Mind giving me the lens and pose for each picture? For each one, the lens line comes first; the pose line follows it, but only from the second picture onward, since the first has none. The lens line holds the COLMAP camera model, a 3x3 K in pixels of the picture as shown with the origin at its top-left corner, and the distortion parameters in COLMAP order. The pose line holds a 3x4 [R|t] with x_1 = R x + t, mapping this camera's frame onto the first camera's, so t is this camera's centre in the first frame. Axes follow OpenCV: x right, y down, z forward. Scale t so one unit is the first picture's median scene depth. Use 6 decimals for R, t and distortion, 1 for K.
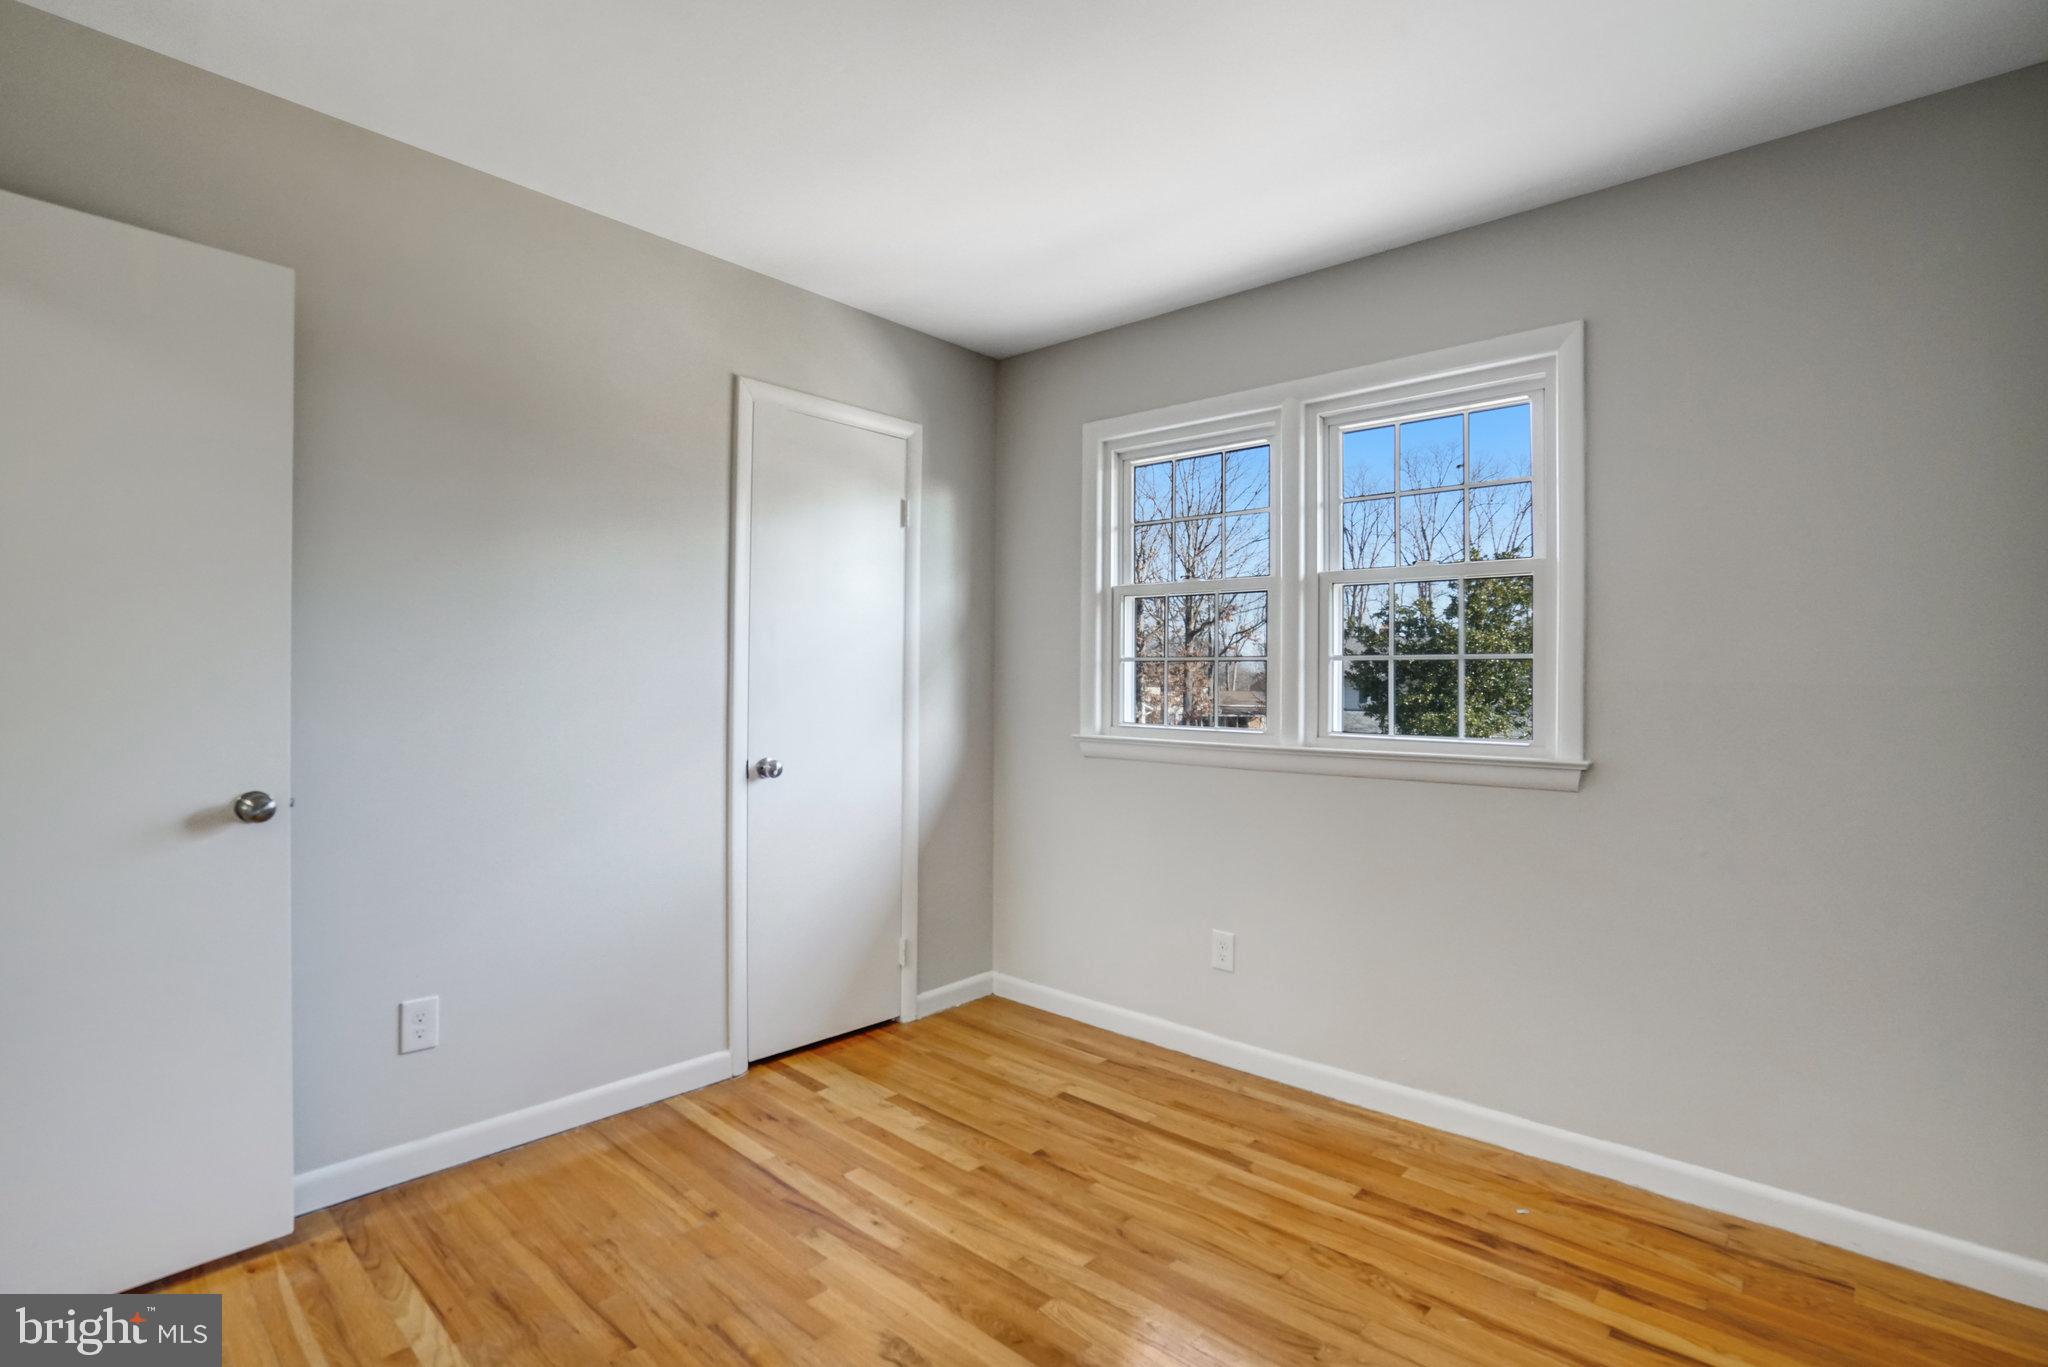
lens RADIAL K [[964.8, 0, 1003.2], [0, 964.8, 667.6], [0, 0, 1]] dist [-0.051484, 0.018724]
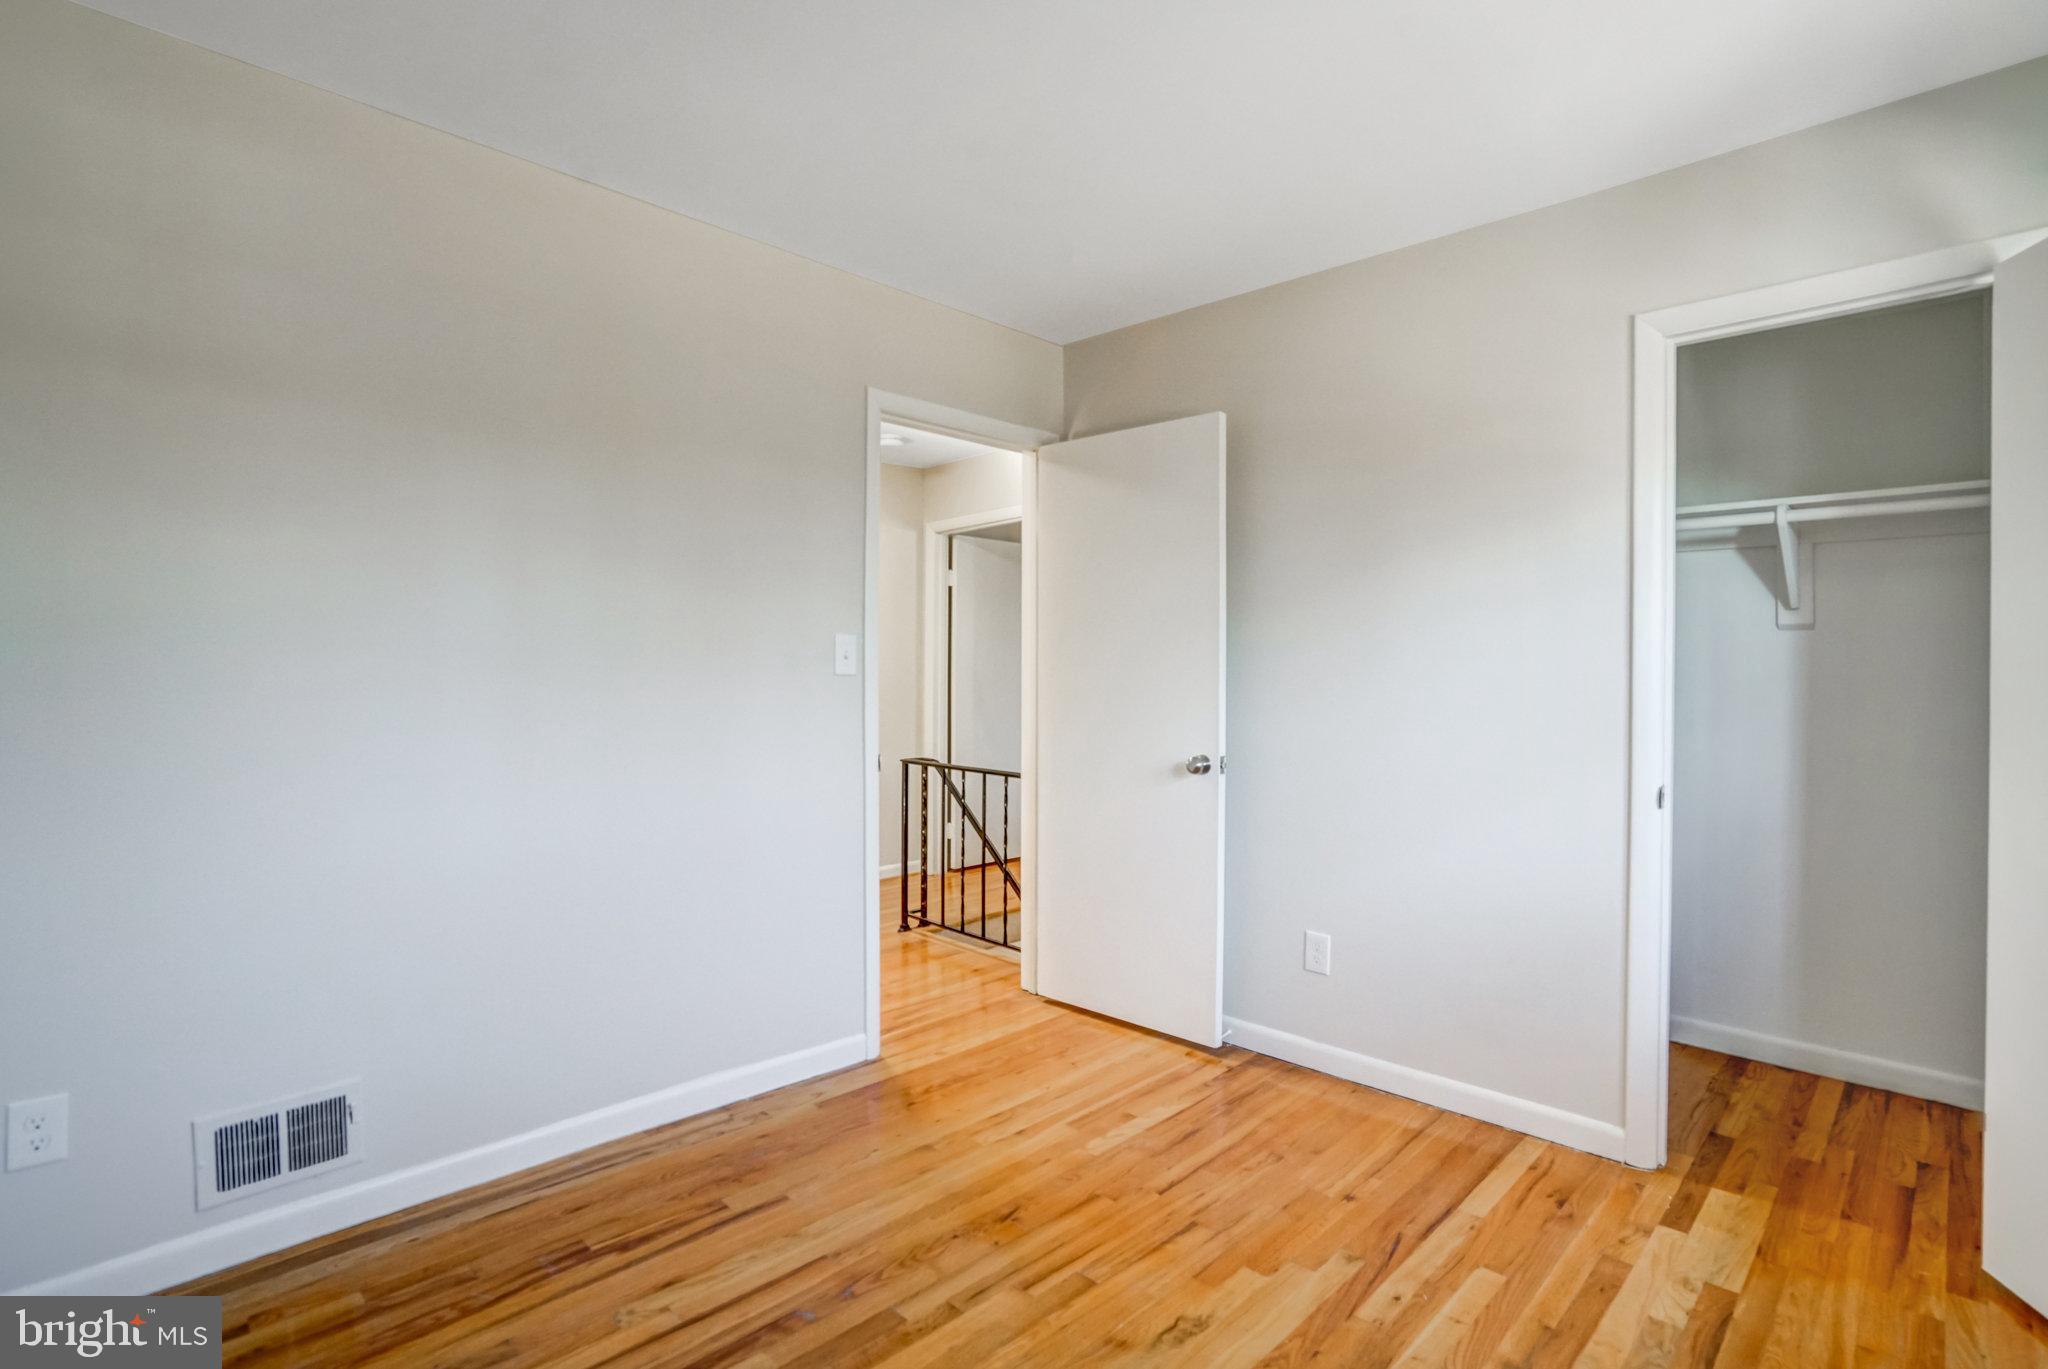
lens RADIAL K [[964.8, 0, 1022.6], [0, 964.8, 697.6], [0, 0, 1]] dist [-0.051484, 0.018724]
pose [[-0.026438, 0.006098, -0.999632, 0.710926], [0.008973, 0.999943, 0.005862, 0.018529], [0.999610, -0.008815, -0.026491, 0.649117]]
